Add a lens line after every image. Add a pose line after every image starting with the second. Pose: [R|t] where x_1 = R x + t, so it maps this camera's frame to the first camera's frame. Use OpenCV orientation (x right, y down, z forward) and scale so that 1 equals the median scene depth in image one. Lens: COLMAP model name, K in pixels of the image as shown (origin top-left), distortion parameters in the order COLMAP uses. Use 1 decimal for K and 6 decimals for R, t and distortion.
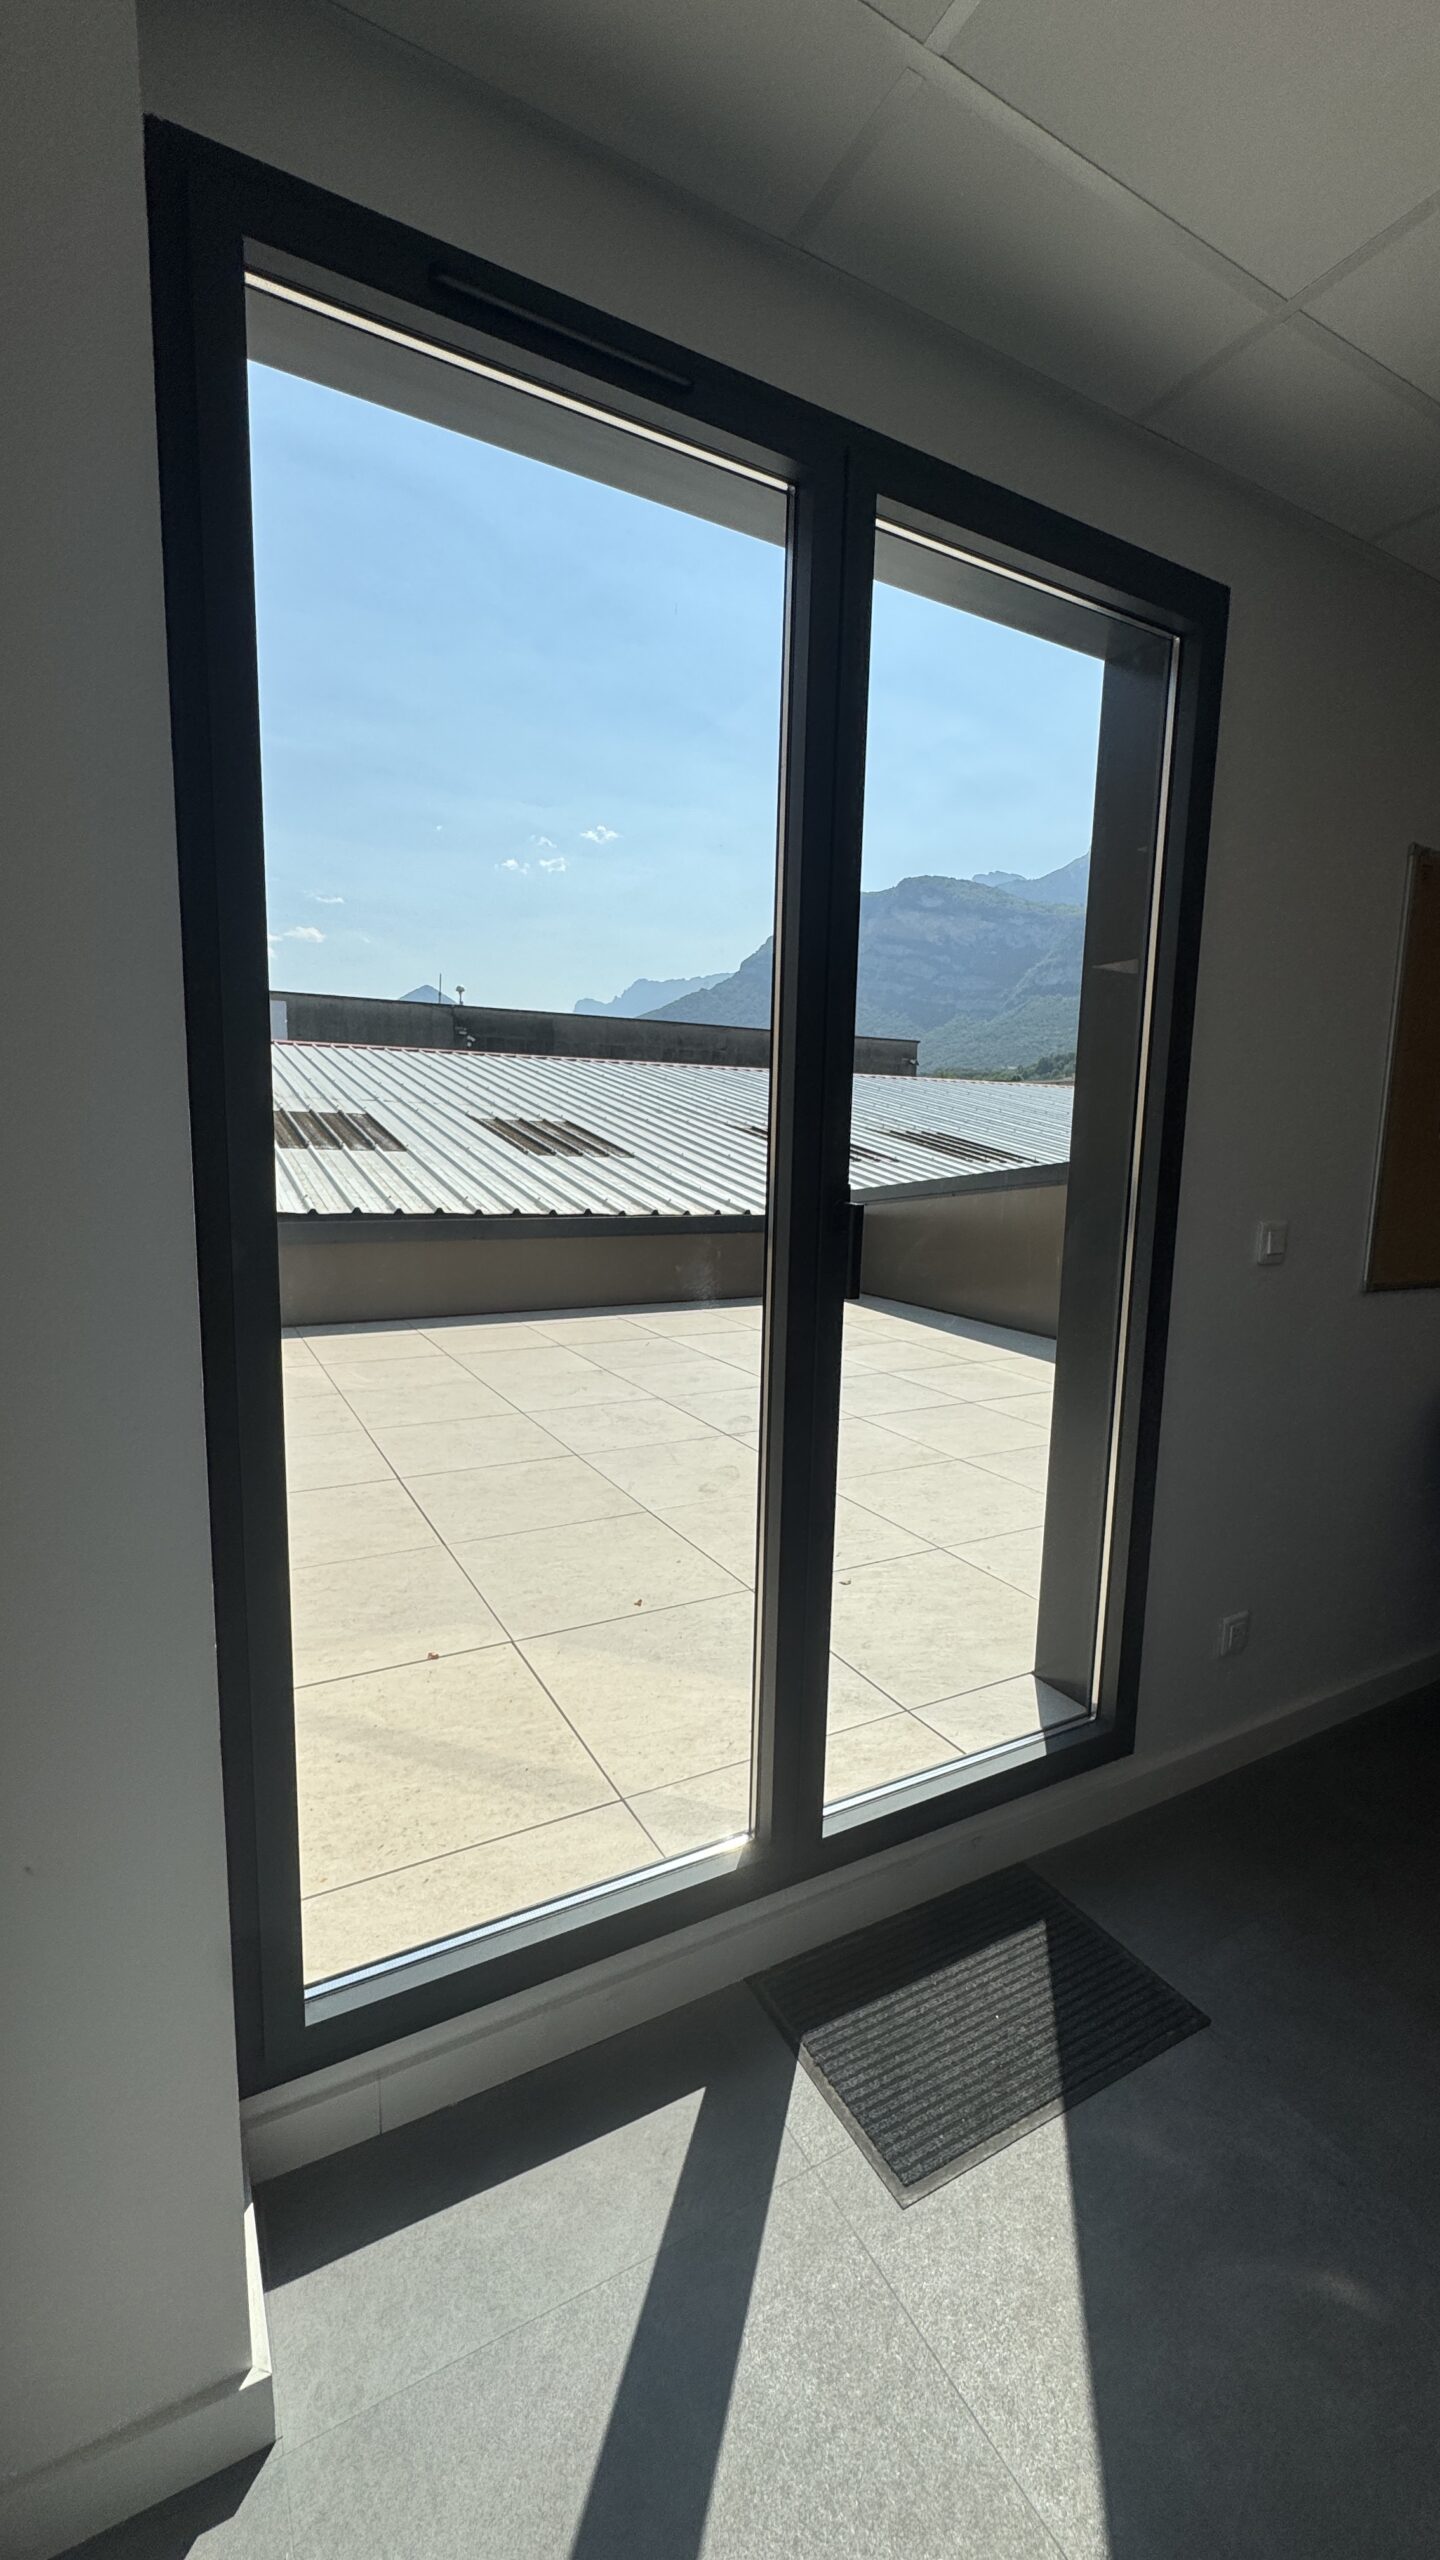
lens RADIAL K [[1011.8, 0, 718.5], [0, 1011.8, 1278.6], [0, 0, 1]] dist [0.002751, -0.000202]
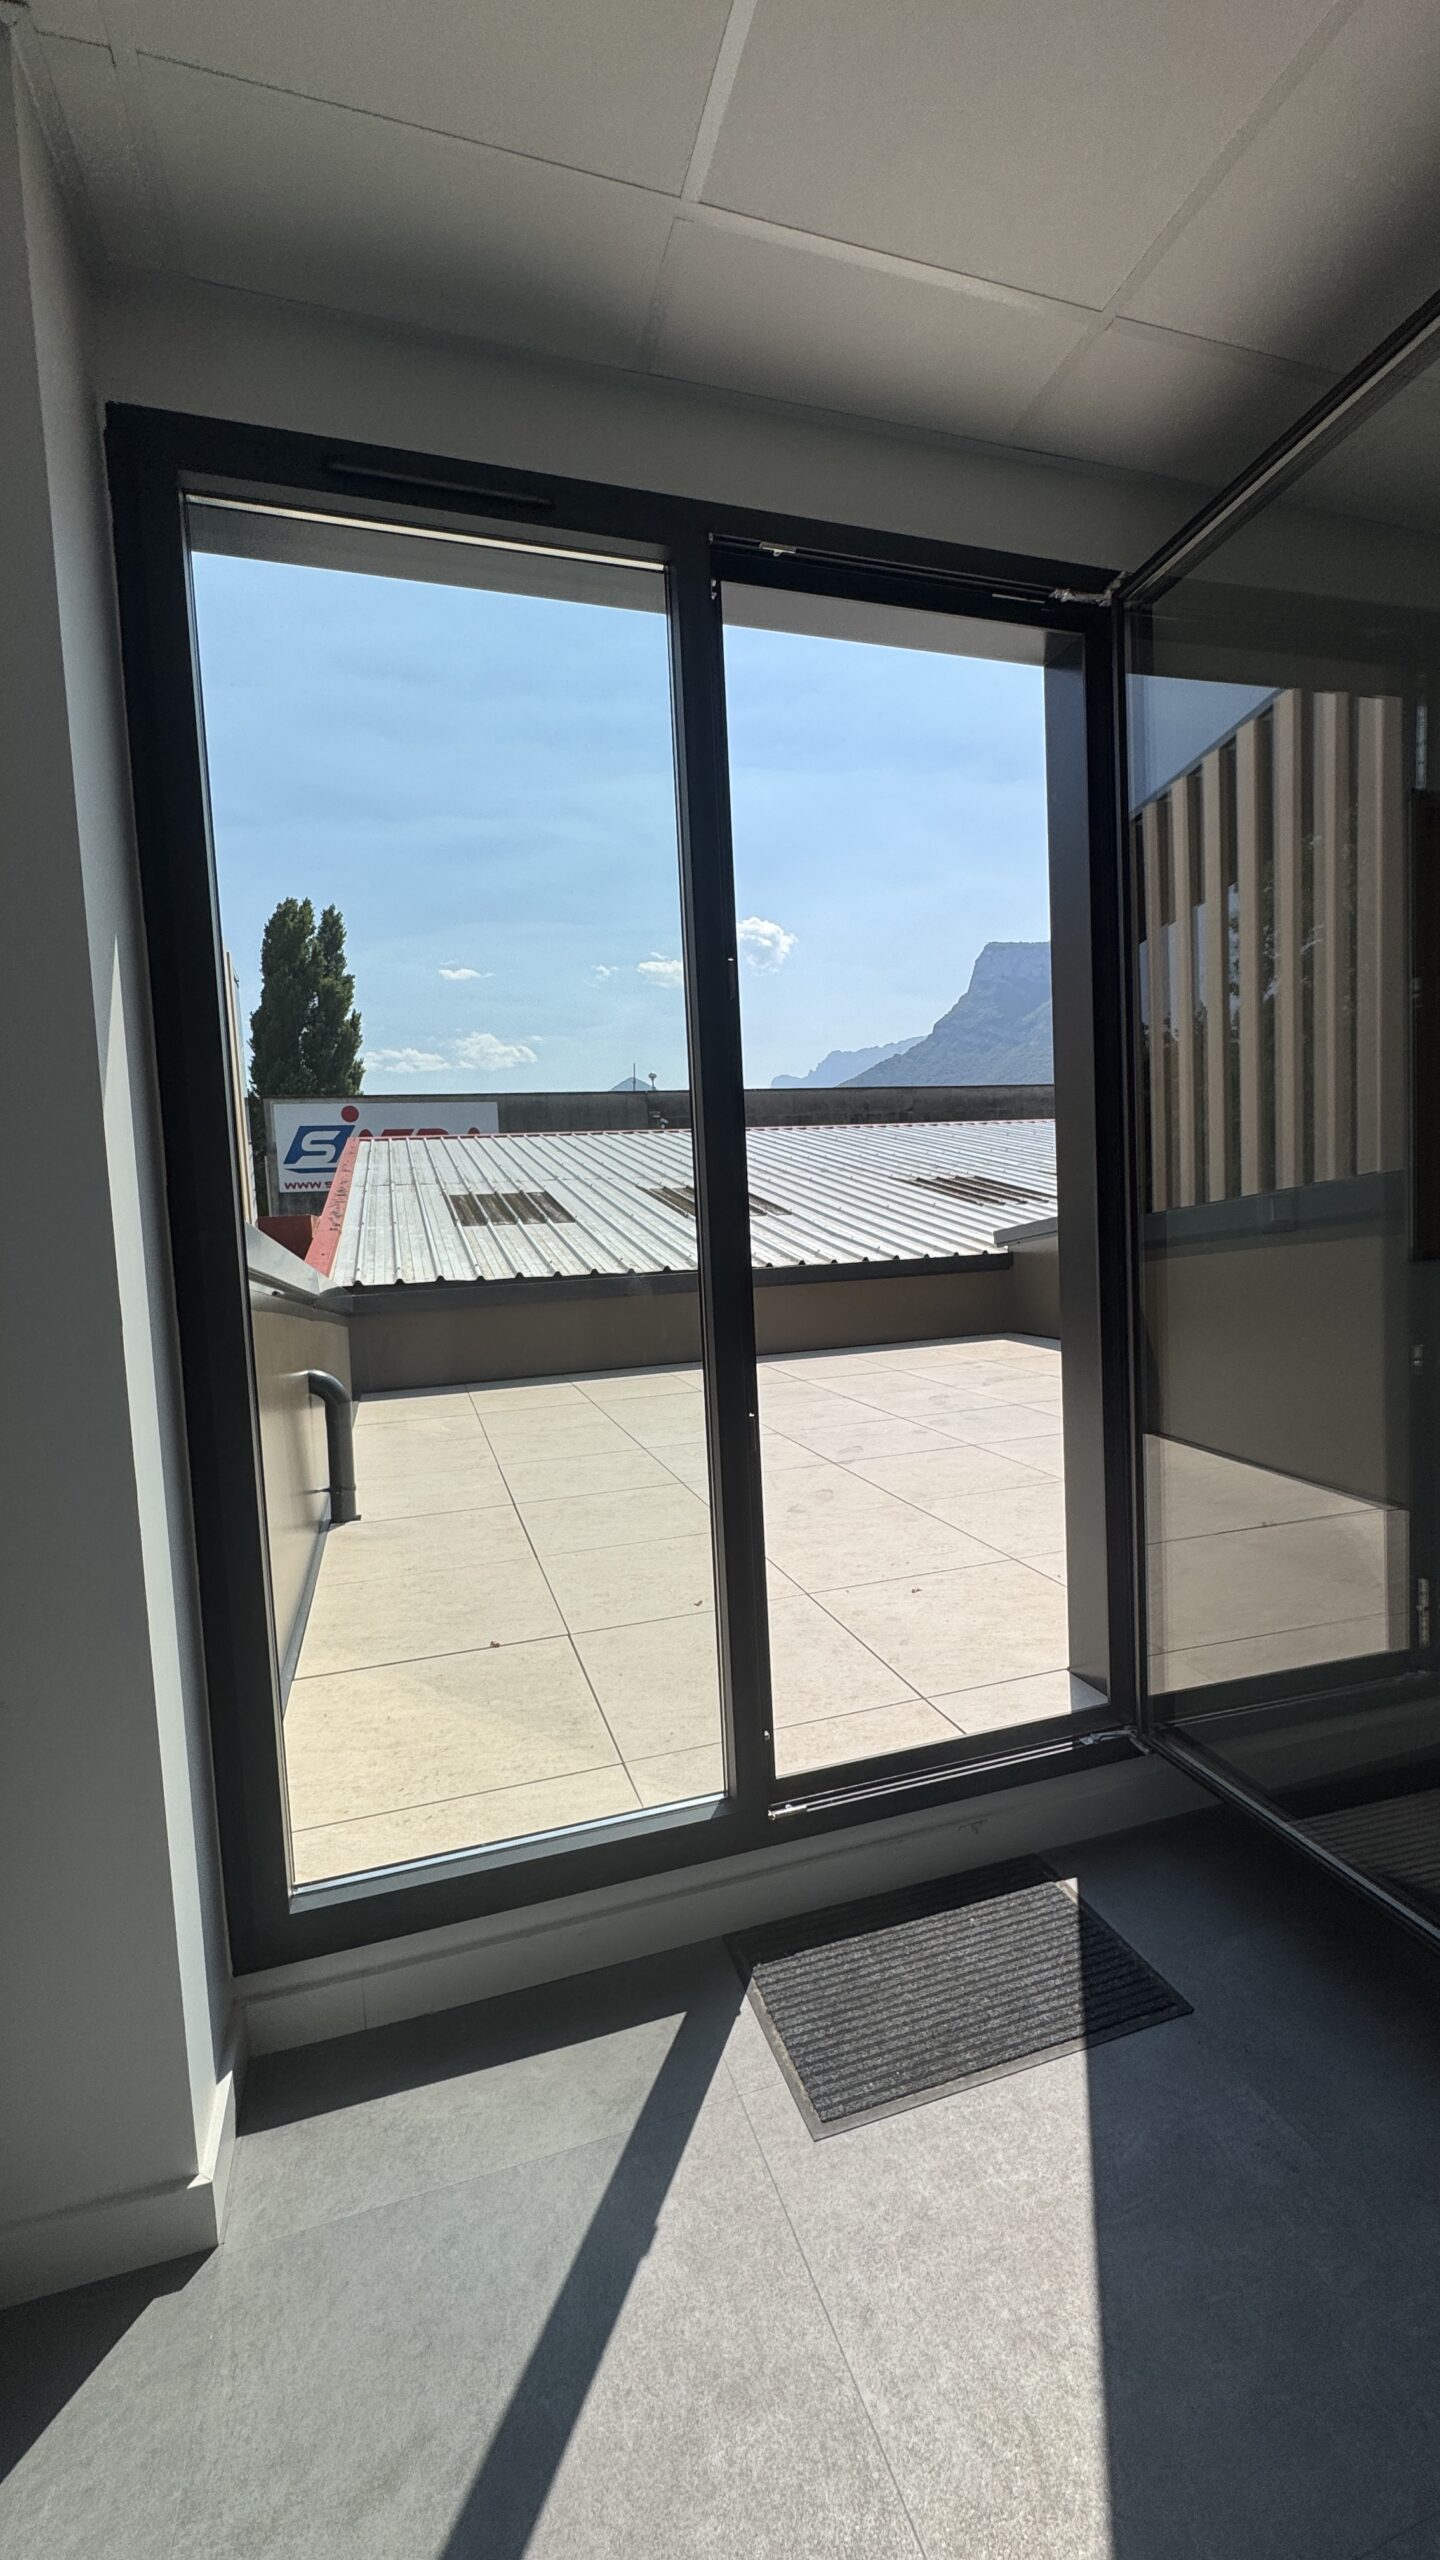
lens RADIAL K [[1011.8, 0, 718.5], [0, 1011.8, 1278.6], [0, 0, 1]] dist [0.002751, -0.000202]
pose [[0.977950, -0.057782, -0.200685, 0.146404], [0.043887, 0.996365, -0.073013, 0.052805], [0.204174, 0.062596, 0.976931, -0.030186]]
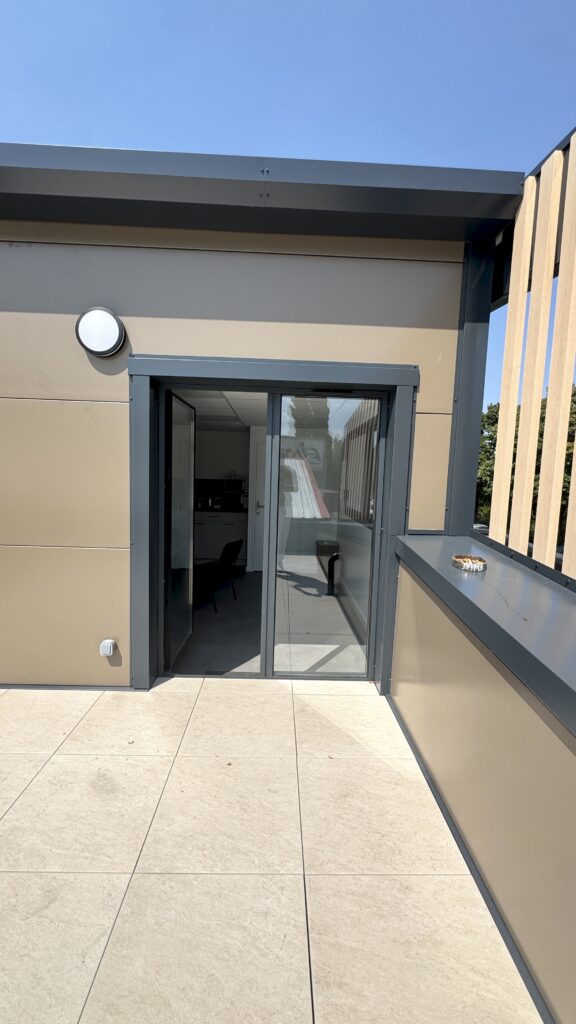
lens RADIAL K [[411.1, 0, 290.2], [0, 411.1, 515.8], [0, 0, 1]] dist [-0.001007, -0.000106]
pose [[-0.888461, -0.097009, 0.448583, -0.429848], [0.008274, 0.973861, 0.226992, -0.299256], [-0.458878, 0.205386, -0.864435, 1.317795]]
